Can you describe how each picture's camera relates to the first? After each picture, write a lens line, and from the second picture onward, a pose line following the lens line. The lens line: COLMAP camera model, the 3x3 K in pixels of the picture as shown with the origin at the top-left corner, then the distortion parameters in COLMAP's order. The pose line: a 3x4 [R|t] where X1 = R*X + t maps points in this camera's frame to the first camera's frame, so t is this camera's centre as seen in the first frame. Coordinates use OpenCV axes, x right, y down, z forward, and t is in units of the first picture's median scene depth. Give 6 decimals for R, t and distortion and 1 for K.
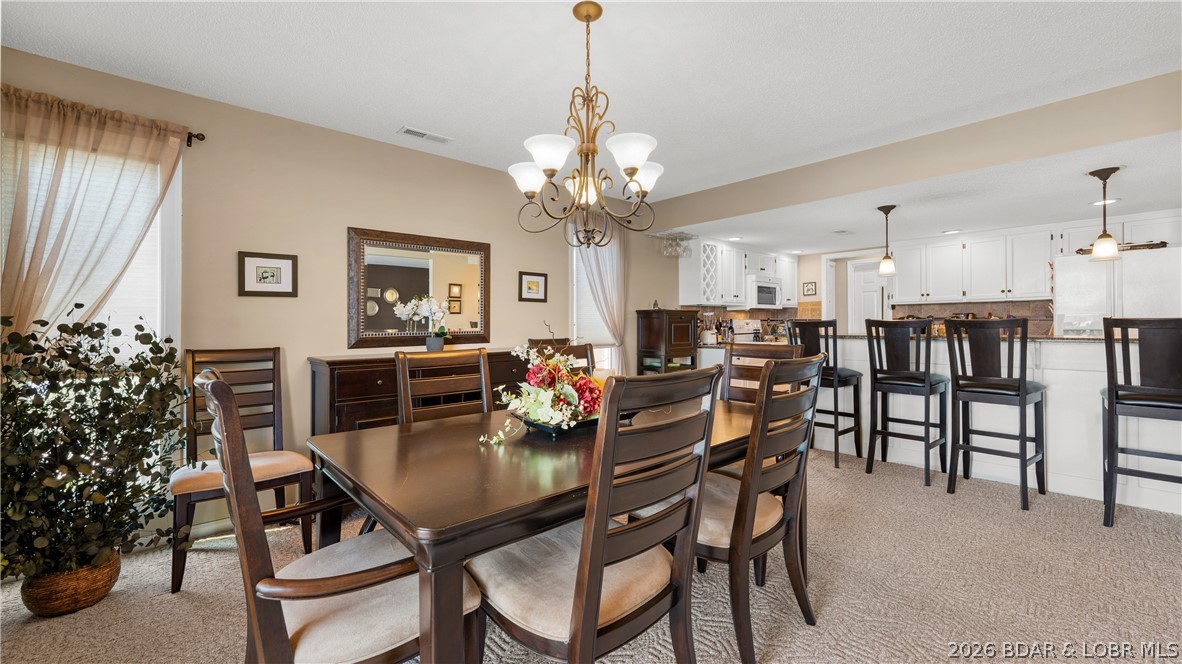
lens RADIAL K [[479.4, 0, 601.0], [0, 479.4, 321.5], [0, 0, 1]] dist [-0.008615, 0.002459]
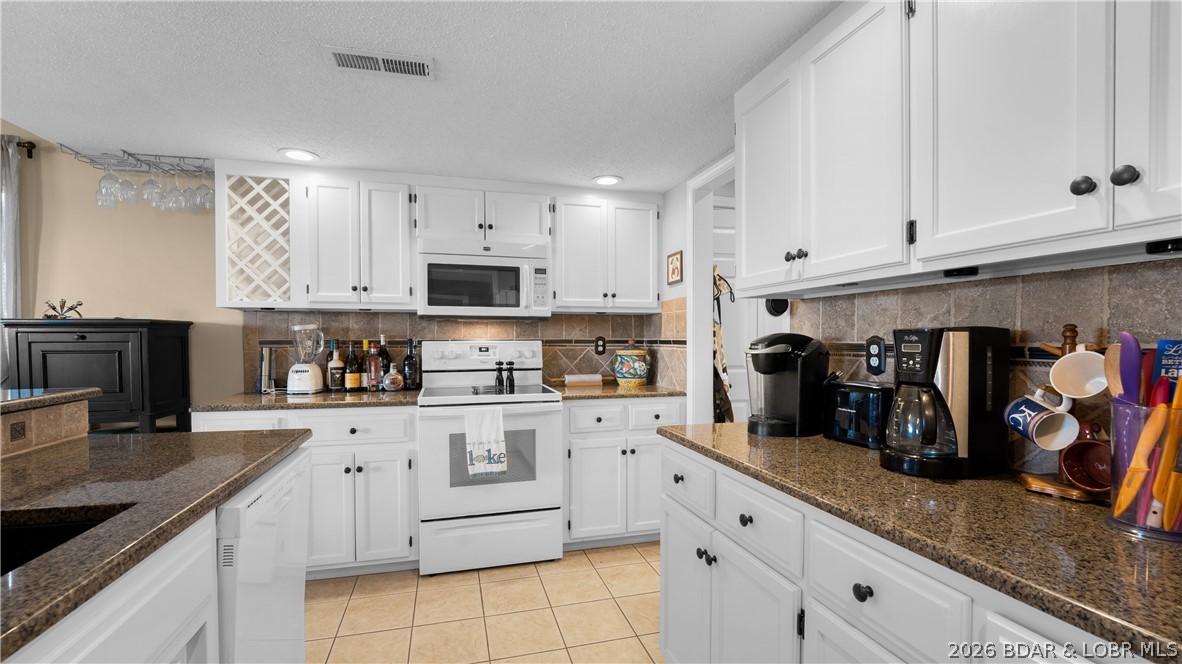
lens RADIAL K [[497.6, 0, 585.4], [0, 497.6, 341.3], [0, 0, 1]] dist [-0.025732, 0.000074]
pose [[0.879711, 0.016450, -0.475223, 1.014138], [-0.009327, 0.999806, 0.017344, -0.020614], [0.475417, -0.010825, 0.879694, 1.032319]]
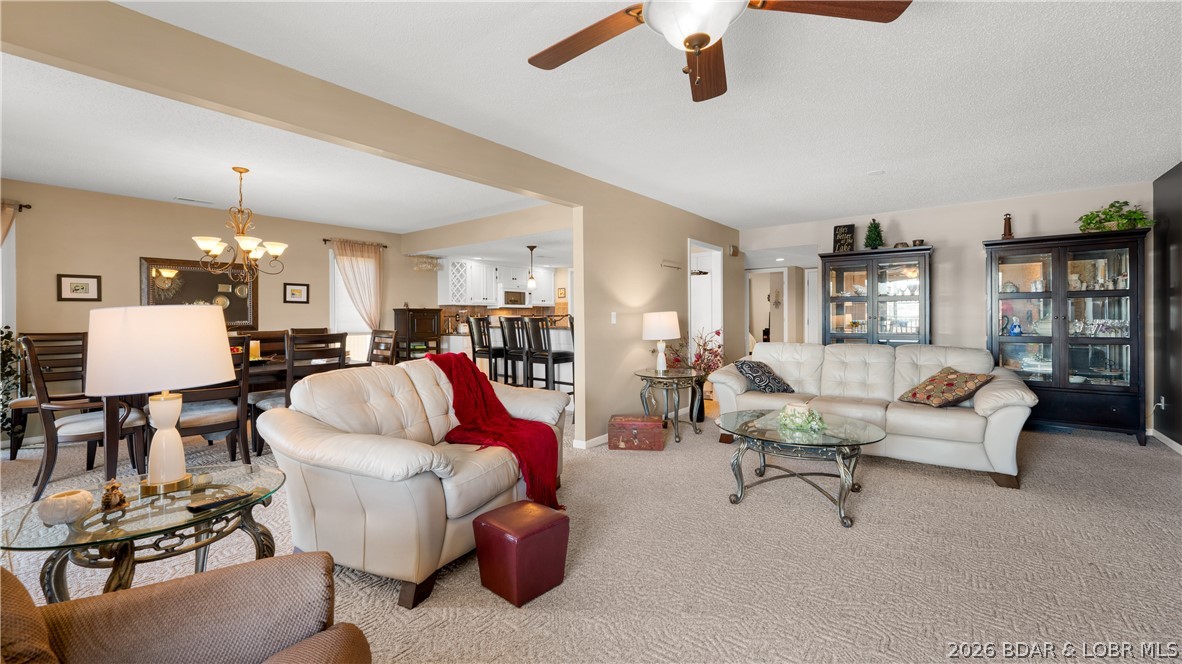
lens RADIAL K [[479.4, 0, 594.7], [0, 479.4, 322.2], [0, 0, 1]] dist [-0.008615, 0.002459]
pose [[0.988503, 0.003593, 0.151161, 0.572737], [-0.005950, 0.999868, 0.015147, -0.011246], [-0.151087, -0.015872, 0.988393, -0.627180]]
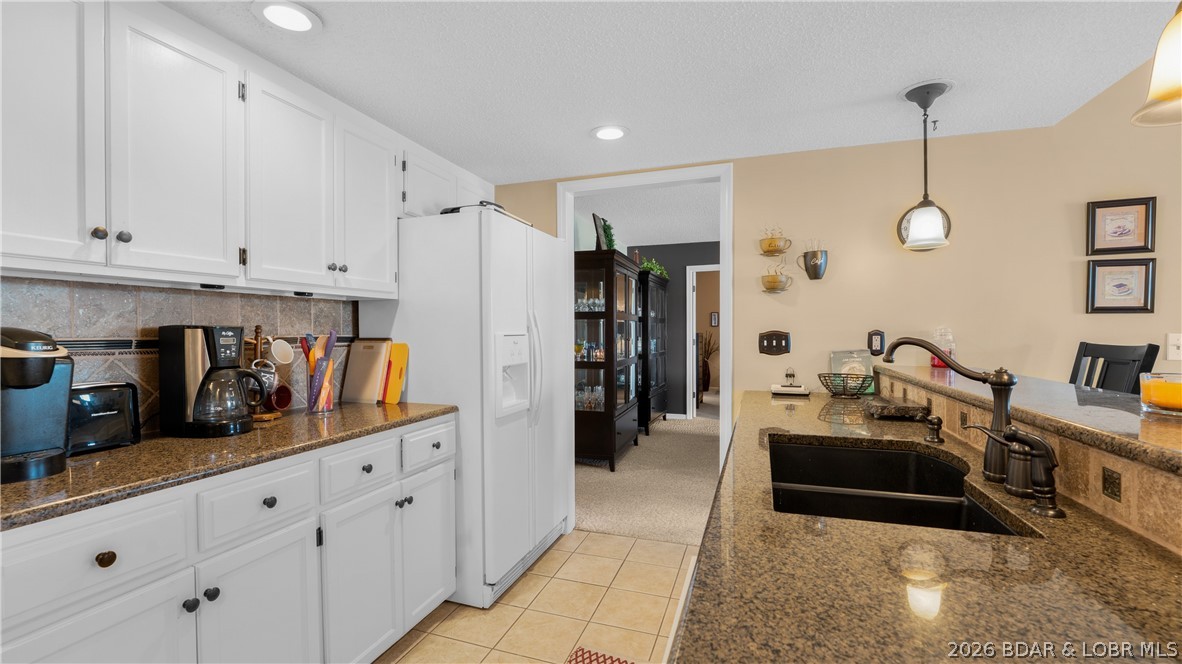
lens RADIAL K [[523.7, 0, 585.2], [0, 523.7, 337.8], [0, 0, 1]] dist [-0.020231, 0.000026]
pose [[-0.436258, 0.000718, 0.899821, 0.554162], [0.003469, 0.999994, 0.000884, -0.015281], [-0.899815, 0.003508, -0.436258, 1.306186]]
